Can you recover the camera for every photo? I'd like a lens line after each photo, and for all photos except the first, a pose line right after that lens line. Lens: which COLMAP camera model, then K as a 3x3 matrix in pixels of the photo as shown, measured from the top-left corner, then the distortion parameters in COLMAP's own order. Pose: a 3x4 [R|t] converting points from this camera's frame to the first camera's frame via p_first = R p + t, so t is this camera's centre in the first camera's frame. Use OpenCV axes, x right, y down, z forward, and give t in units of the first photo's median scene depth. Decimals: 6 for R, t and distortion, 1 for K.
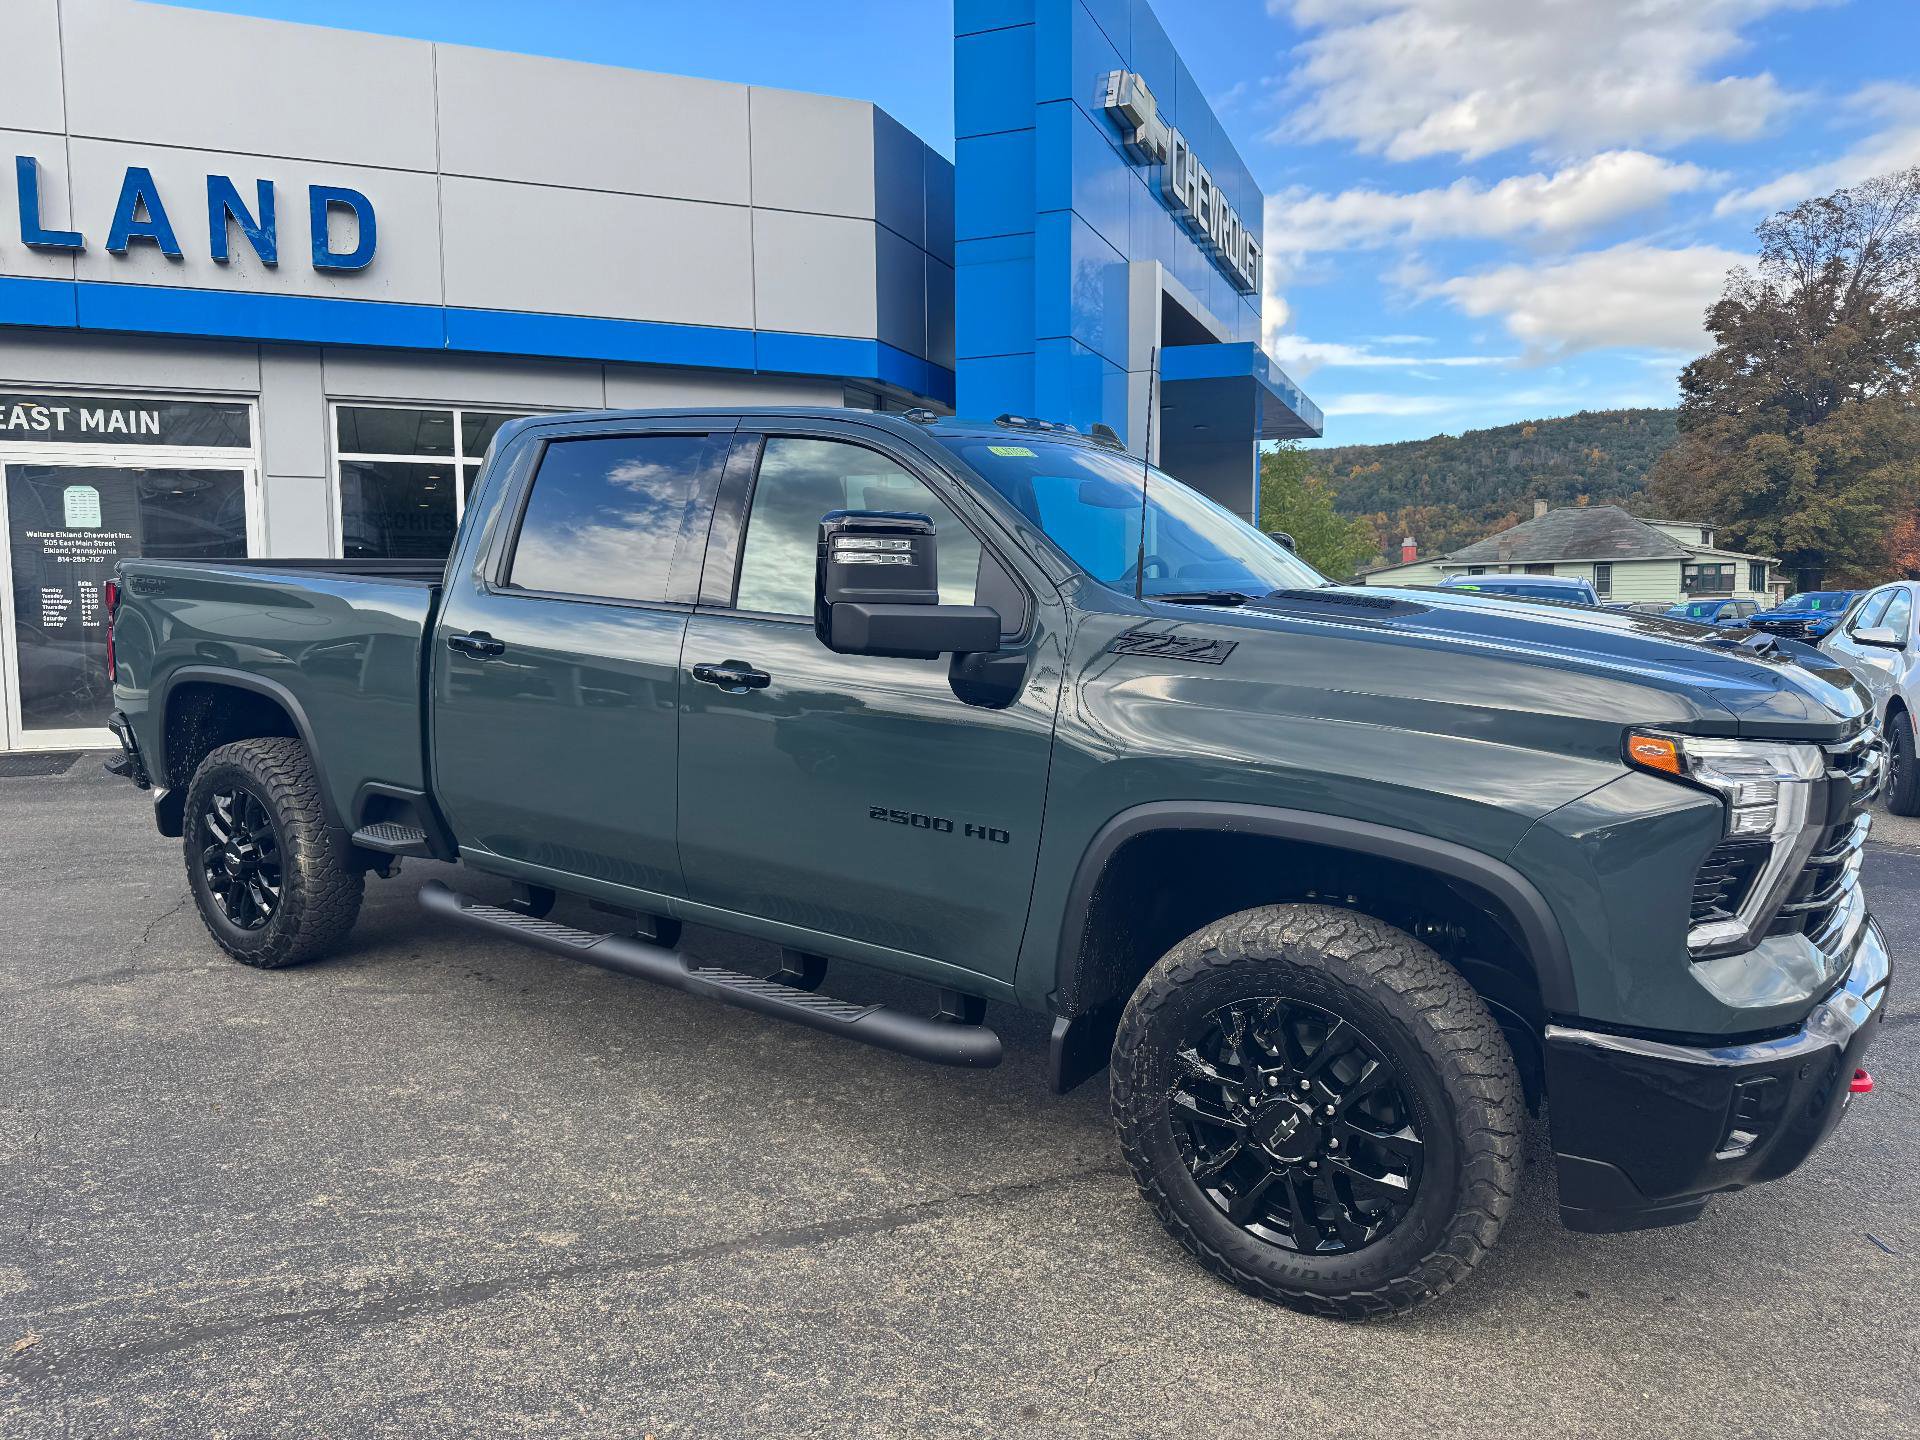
lens RADIAL K [[1405.8, 0, 1037.0], [0, 1405.8, 736.6], [0, 0, 1]] dist [0.048156, -0.060476]
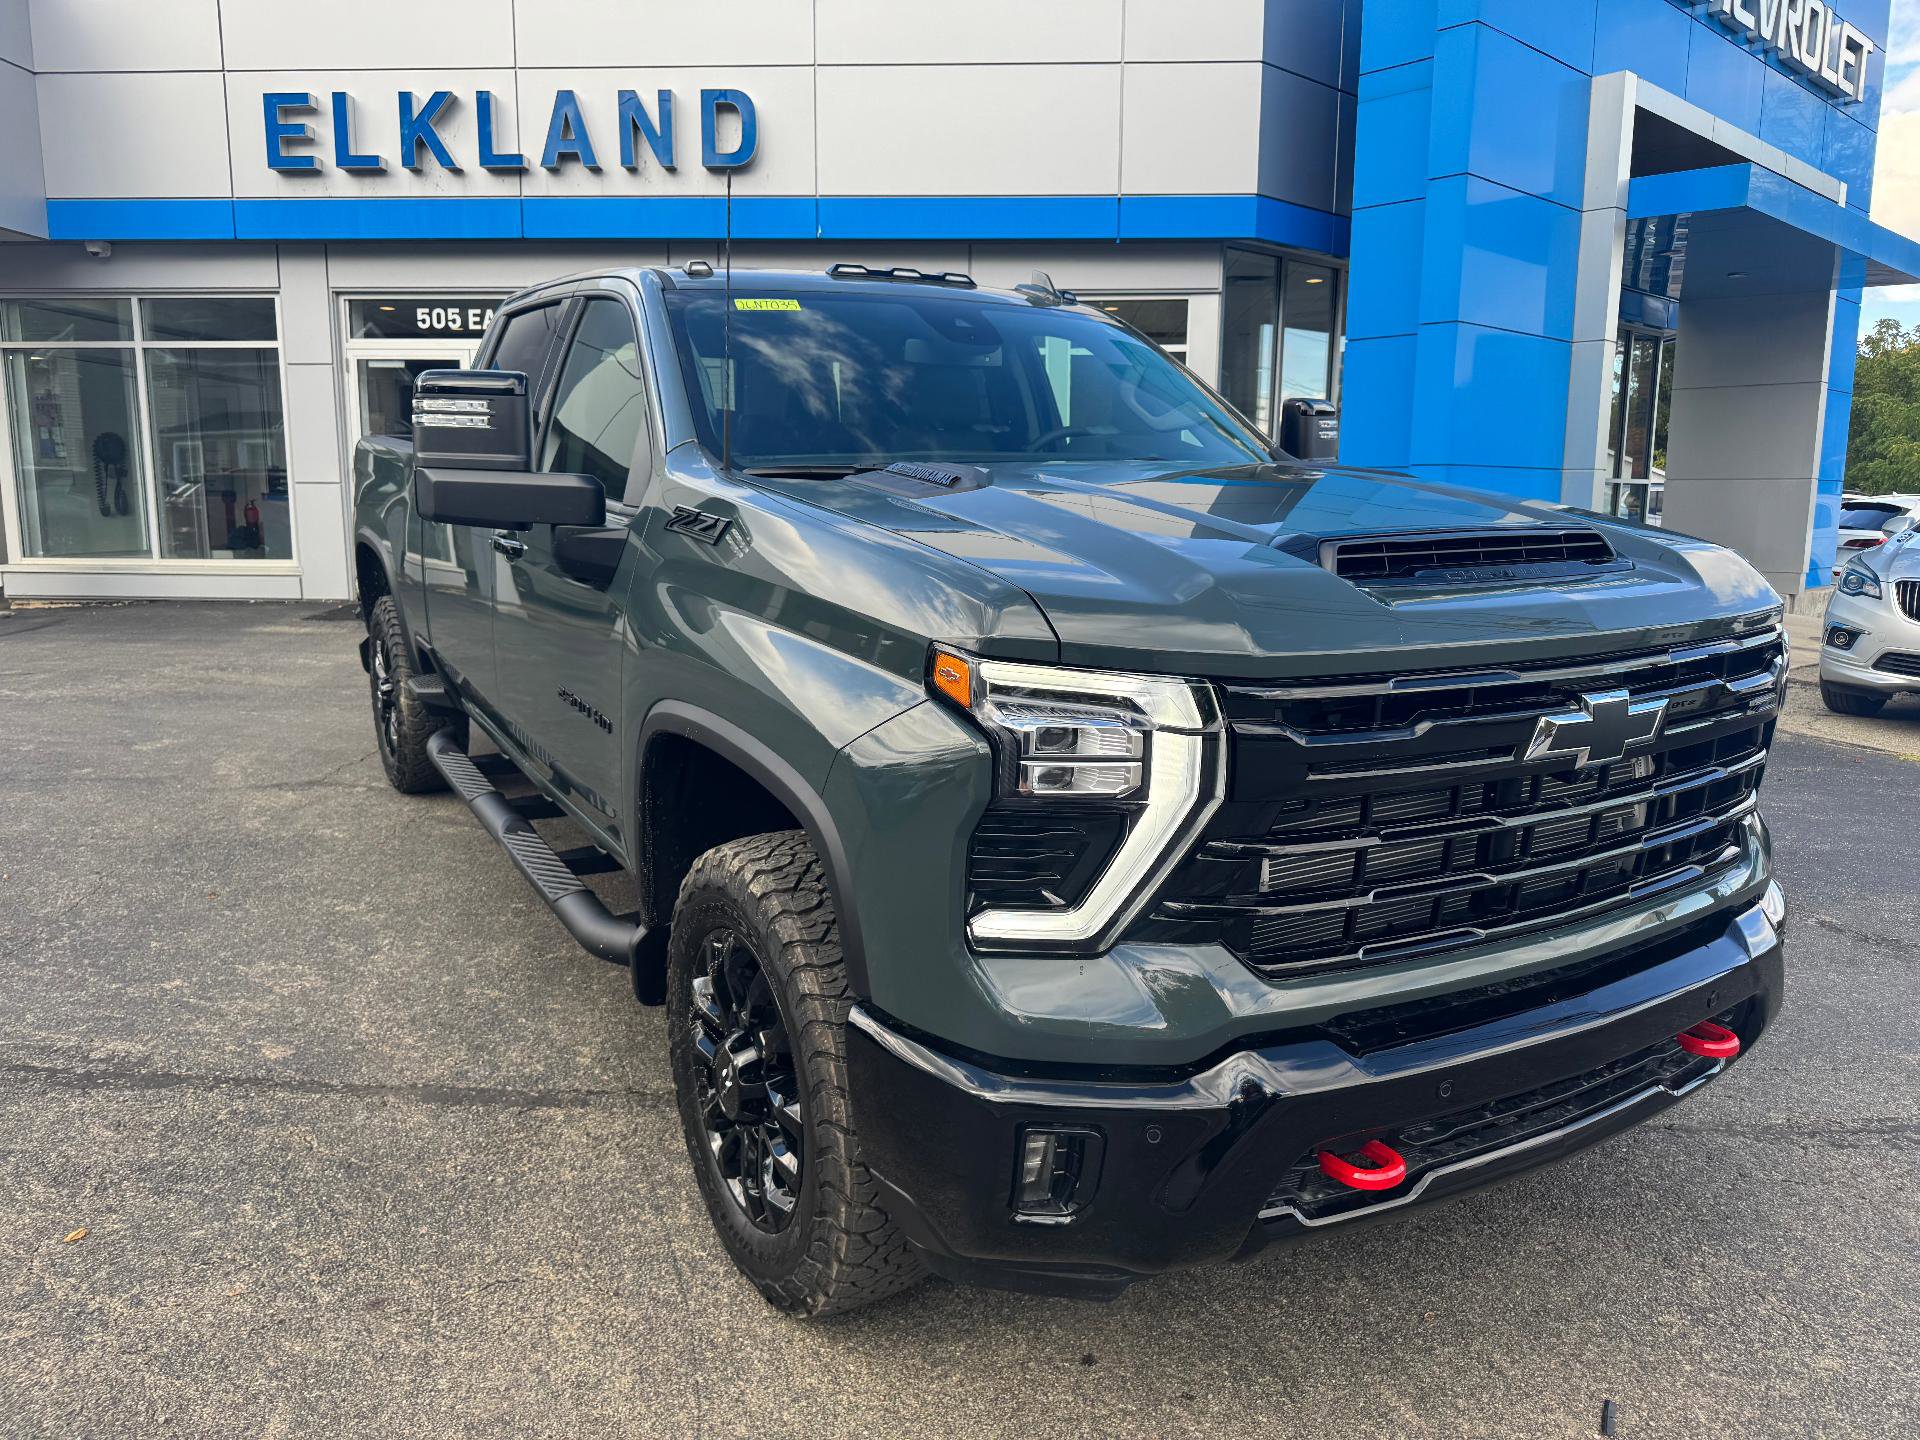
lens RADIAL K [[1445.8, 0, 960.0], [0, 1445.8, 720.0], [0, 0, 1]] dist [0.003243, -0.012725]
pose [[0.892870, 0.084473, -0.442321, 0.205978], [-0.055568, 0.995409, 0.077931, -0.006951], [0.446874, -0.045004, 0.893464, 0.081777]]
